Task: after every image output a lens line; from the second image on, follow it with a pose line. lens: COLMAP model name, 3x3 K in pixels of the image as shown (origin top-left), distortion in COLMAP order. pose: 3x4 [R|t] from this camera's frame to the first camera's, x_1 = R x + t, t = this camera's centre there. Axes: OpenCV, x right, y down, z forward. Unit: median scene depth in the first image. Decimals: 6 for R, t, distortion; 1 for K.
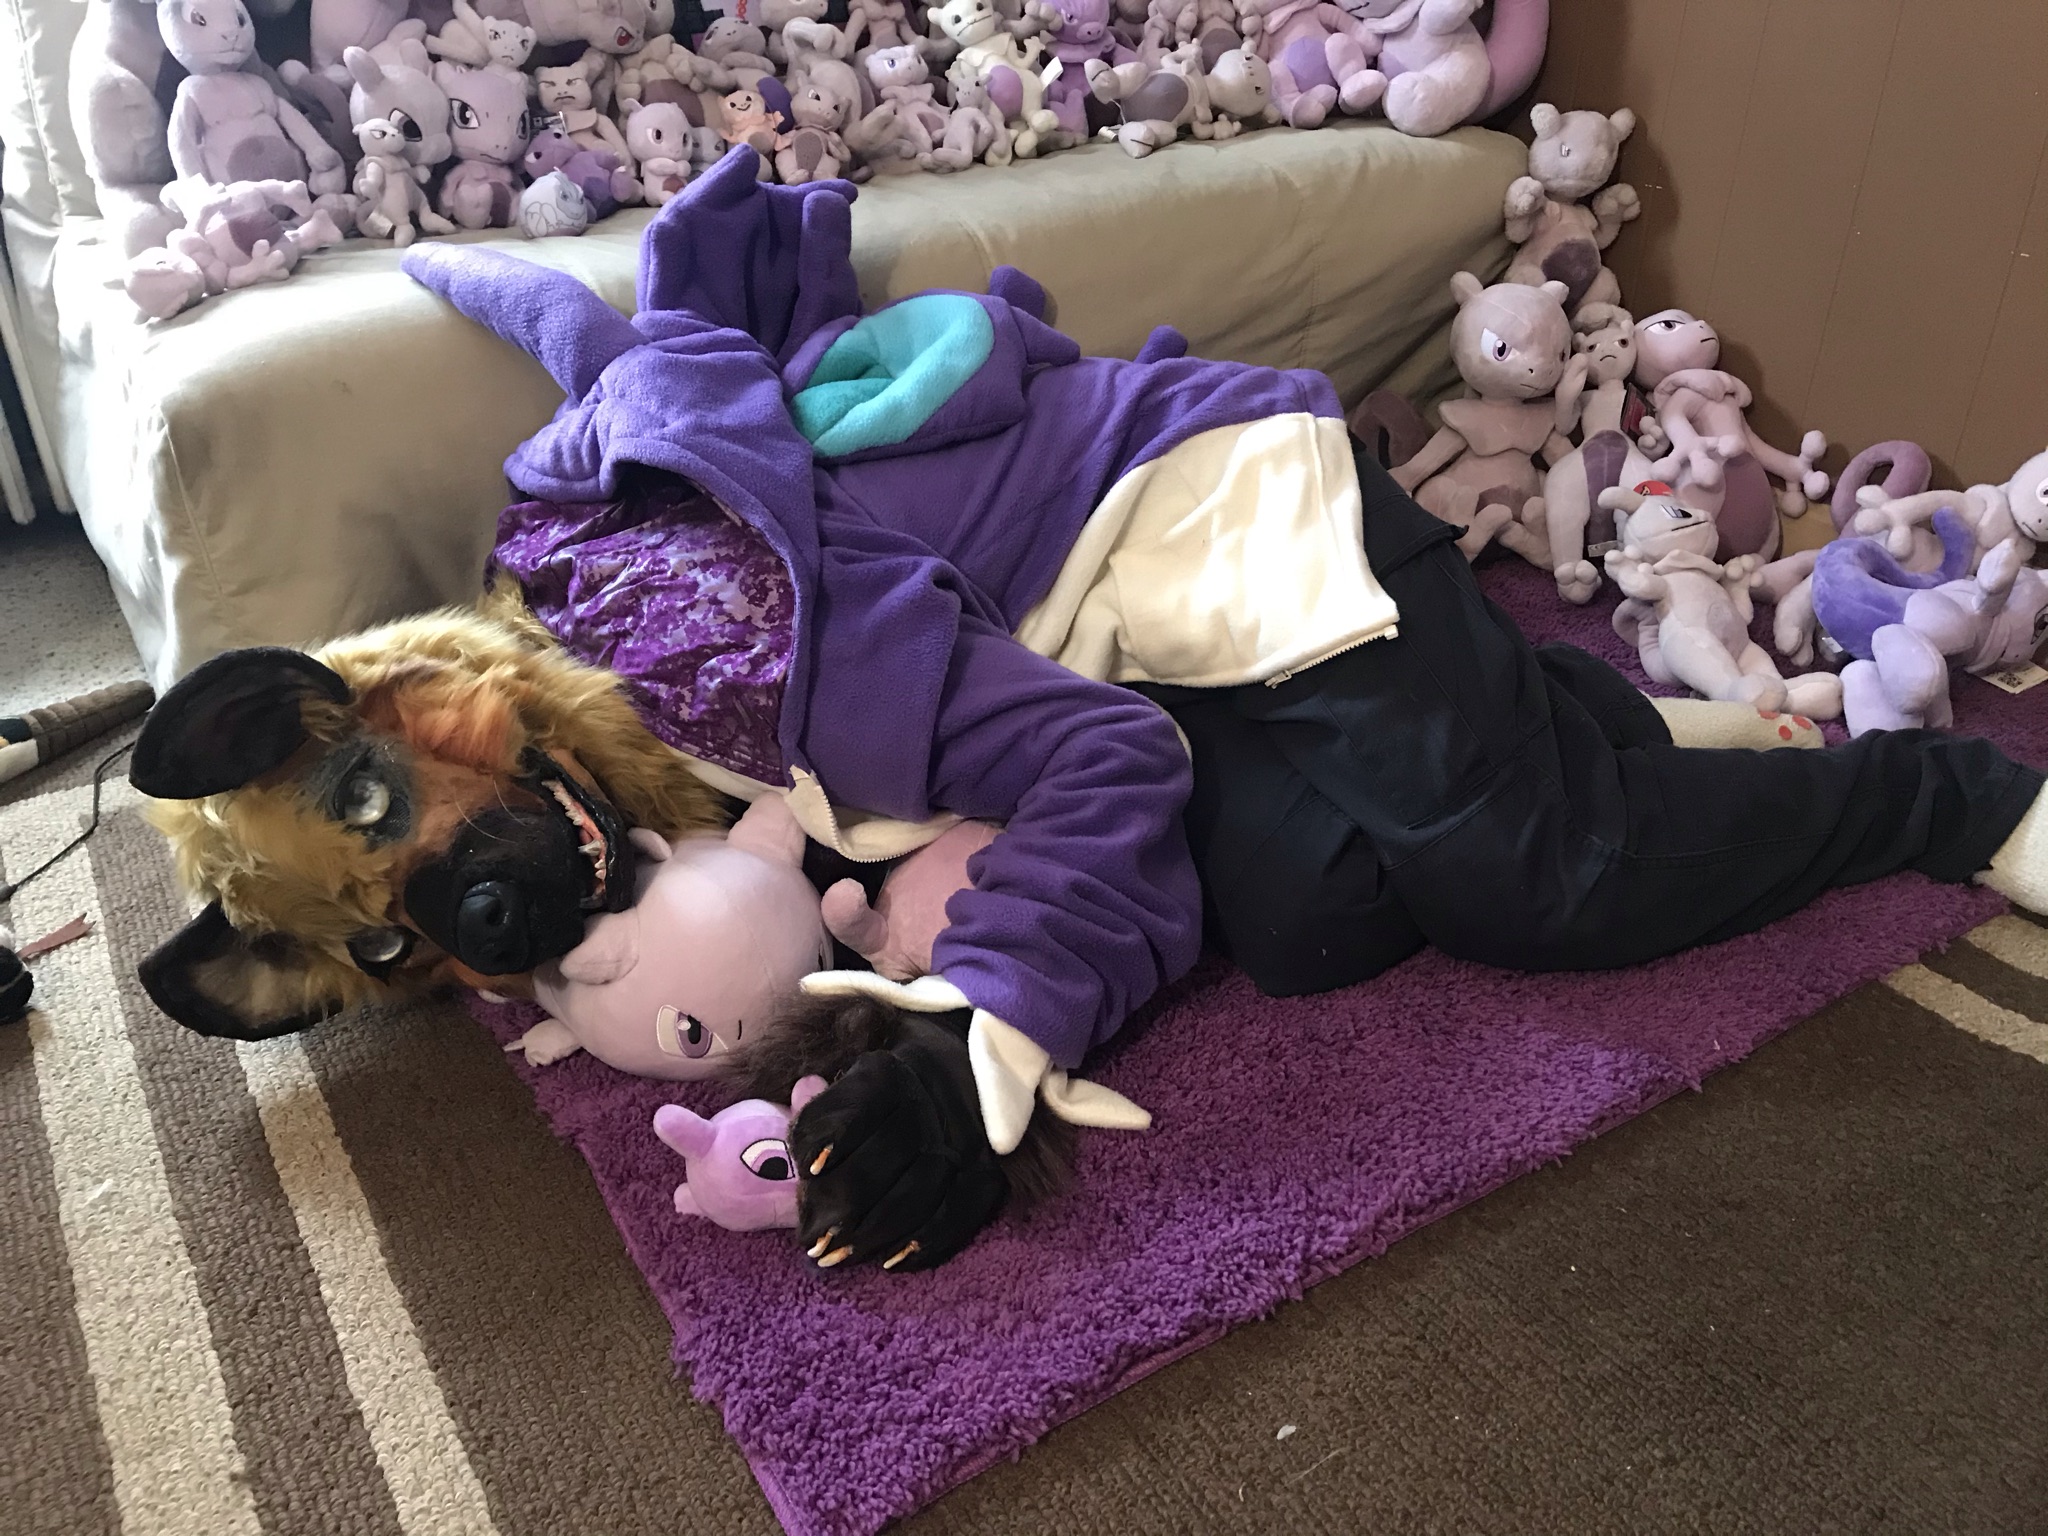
lens RADIAL K [[1620.7, 0, 1028.5], [0, 1620.7, 763.7], [0, 0, 1]] dist [-0.008667, 0.035540]
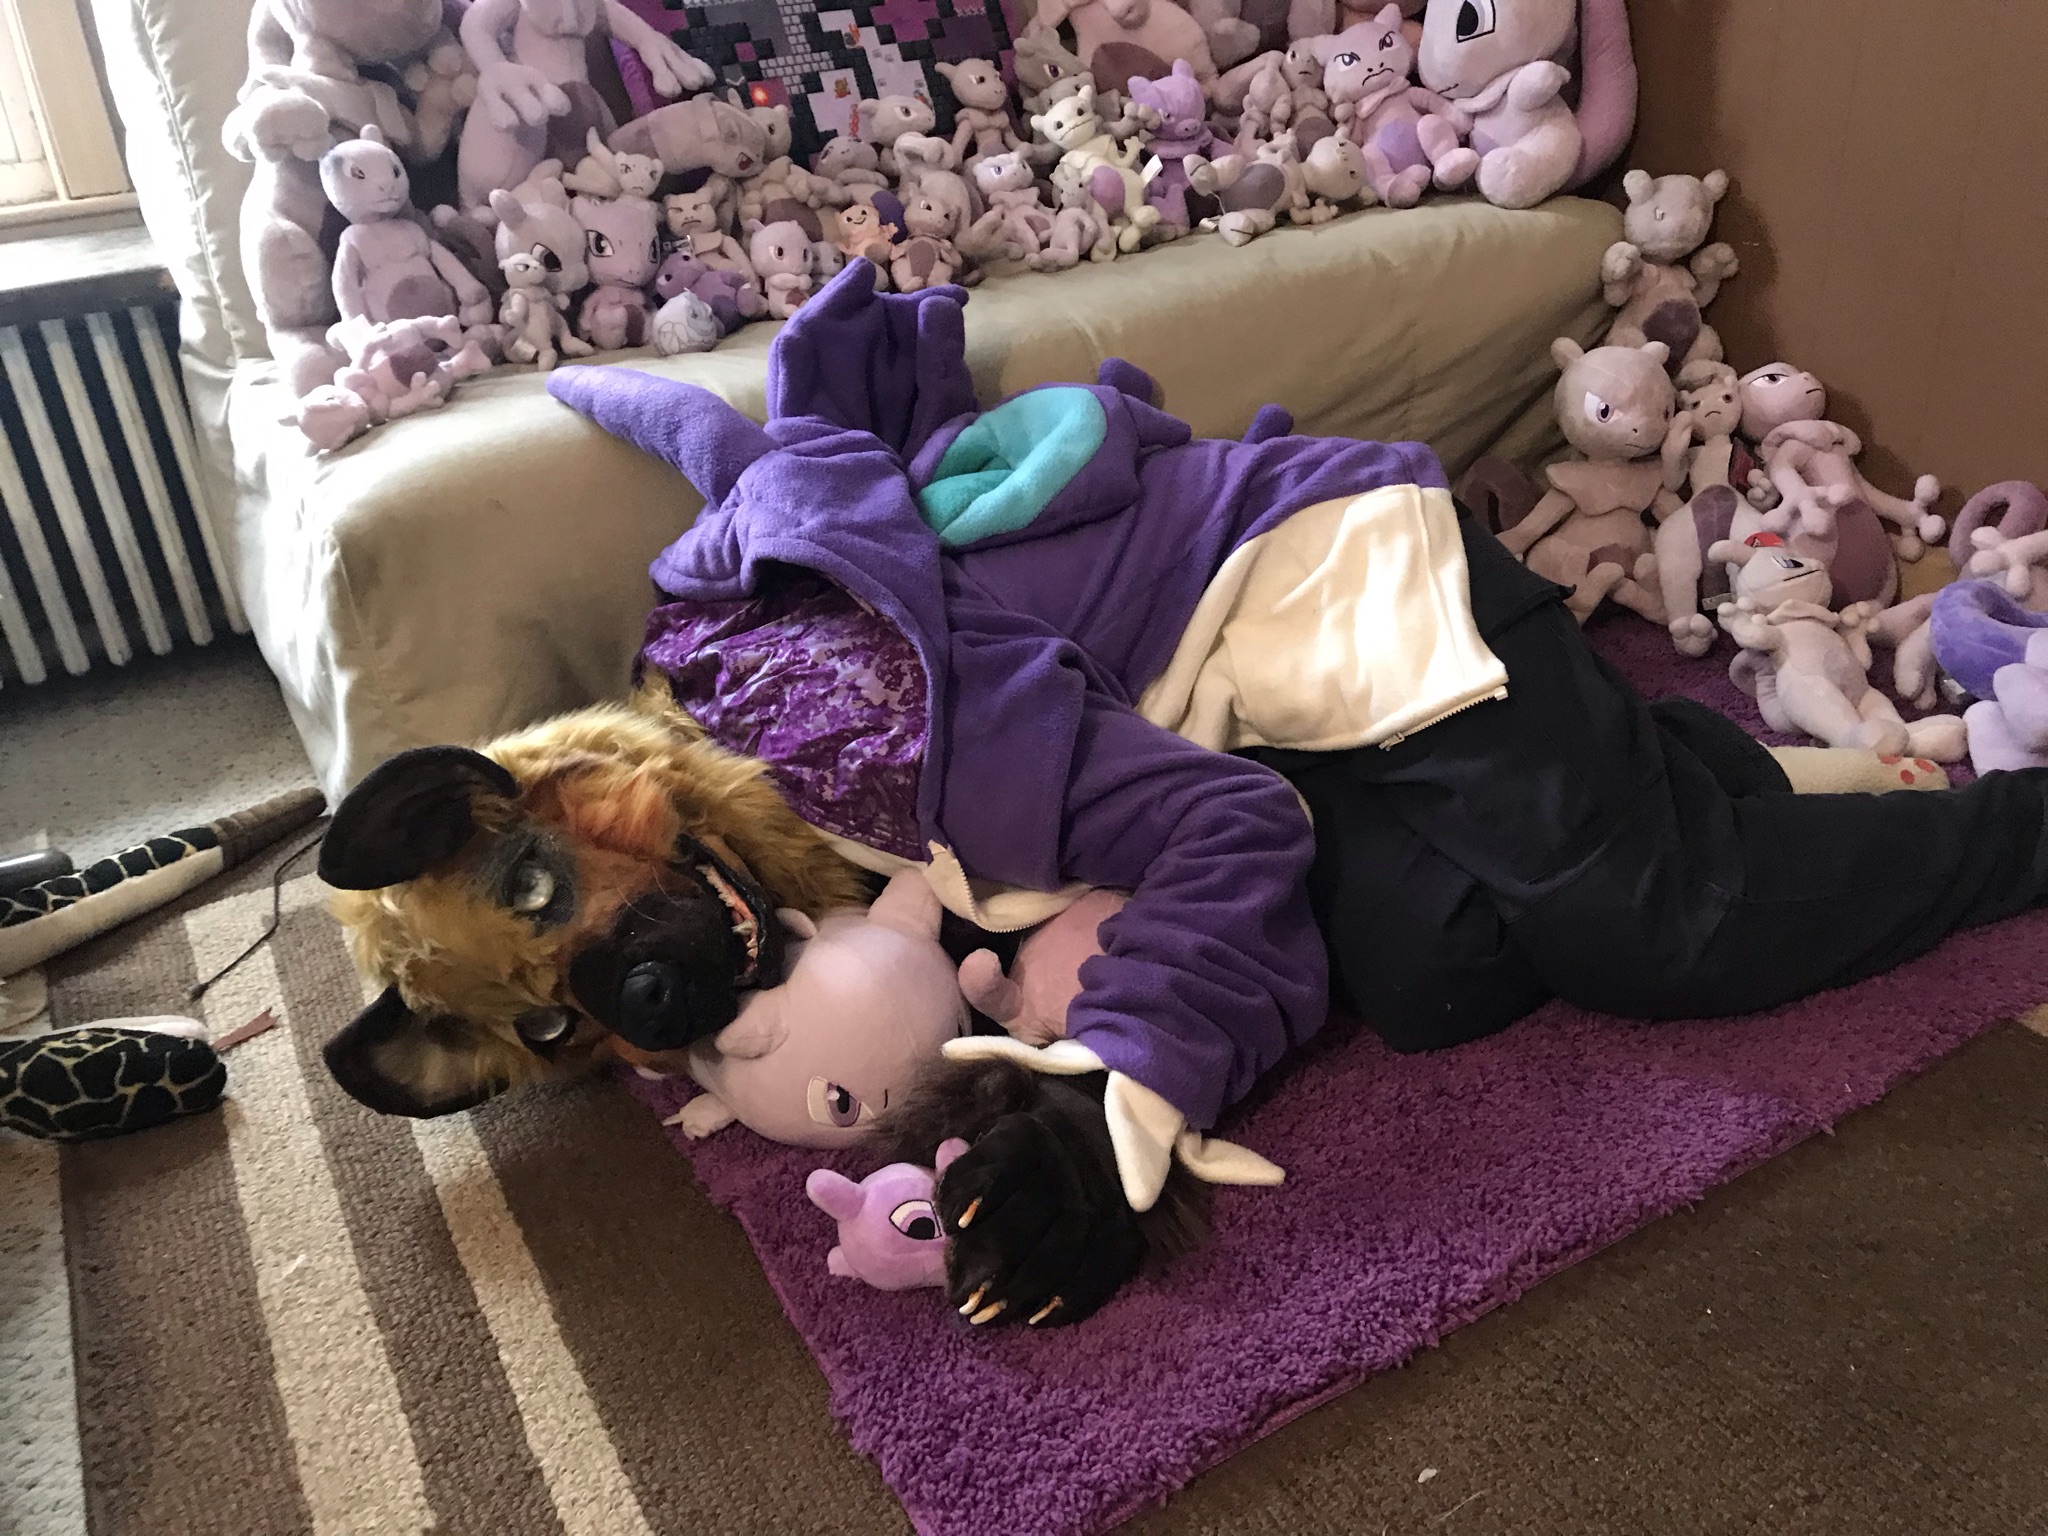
lens RADIAL K [[1612.6, 0, 1063.2], [0, 1612.6, 781.8], [0, 0, 1]] dist [0.001483, 0.011957]
pose [[0.997567, -0.038496, -0.058121, 0.004843], [0.036319, 0.998615, -0.038060, 0.004608], [0.059506, 0.035856, 0.997584, -0.037126]]
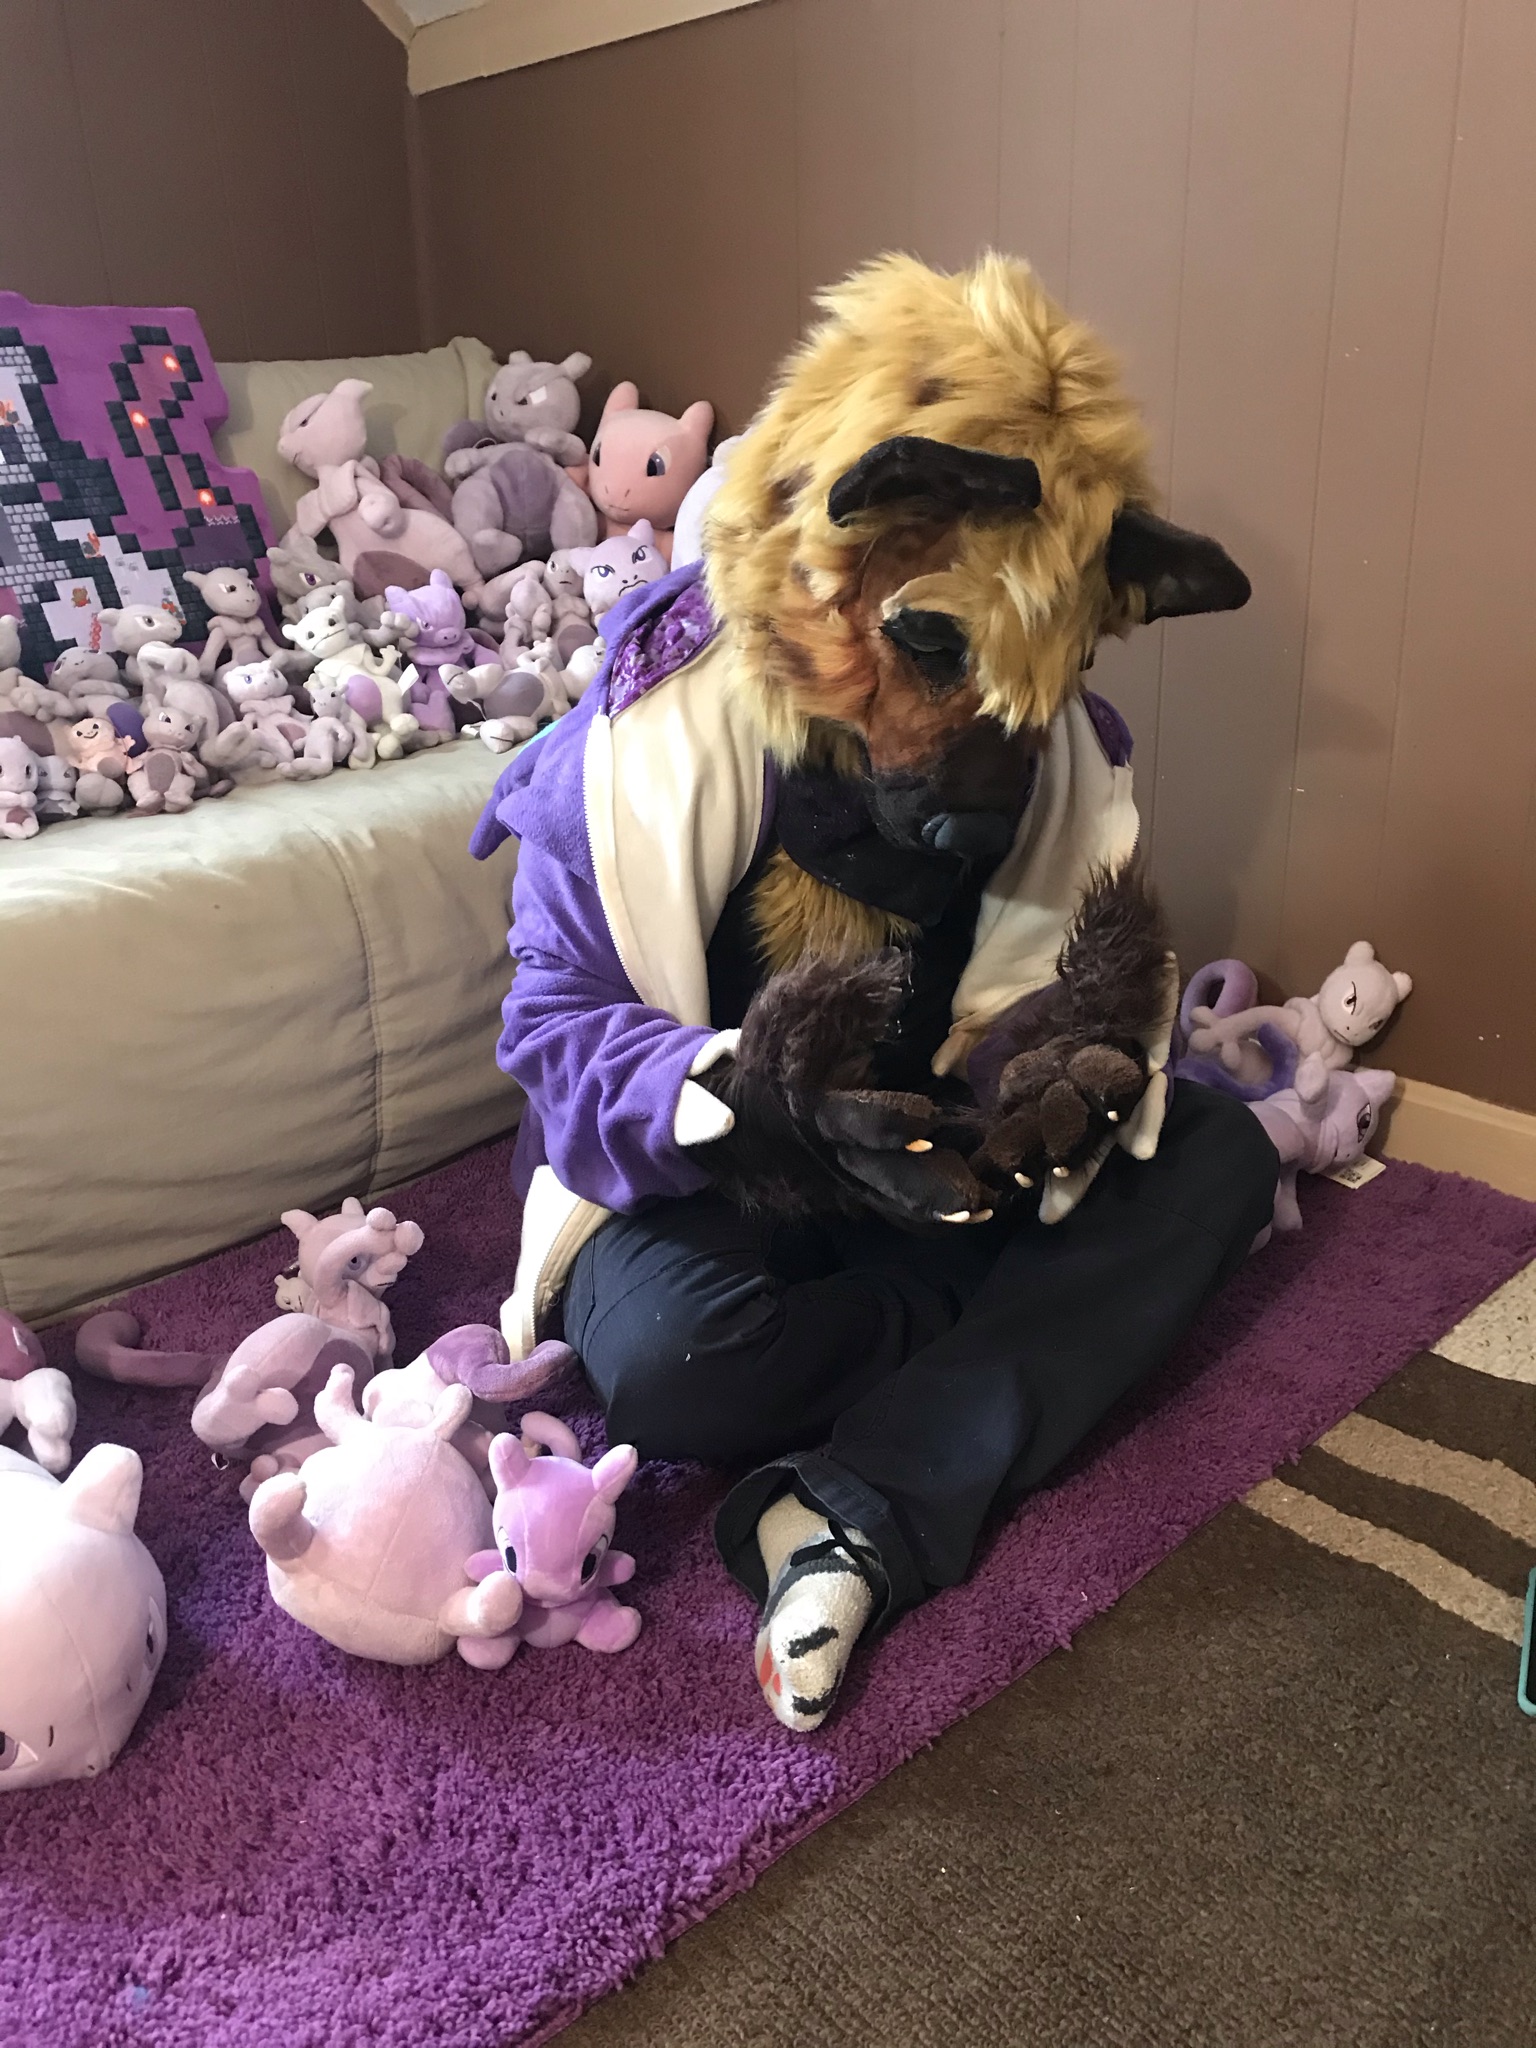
lens RADIAL K [[1612.6, 0, 761.4], [0, 1612.6, 1044.4], [0, 0, 1]] dist [0.001483, 0.011957]
pose [[0.986237, -0.092145, 0.137279, 0.127728], [0.110673, 0.984770, -0.134090, -0.055309], [-0.122832, 0.147438, 0.981414, -0.013748]]
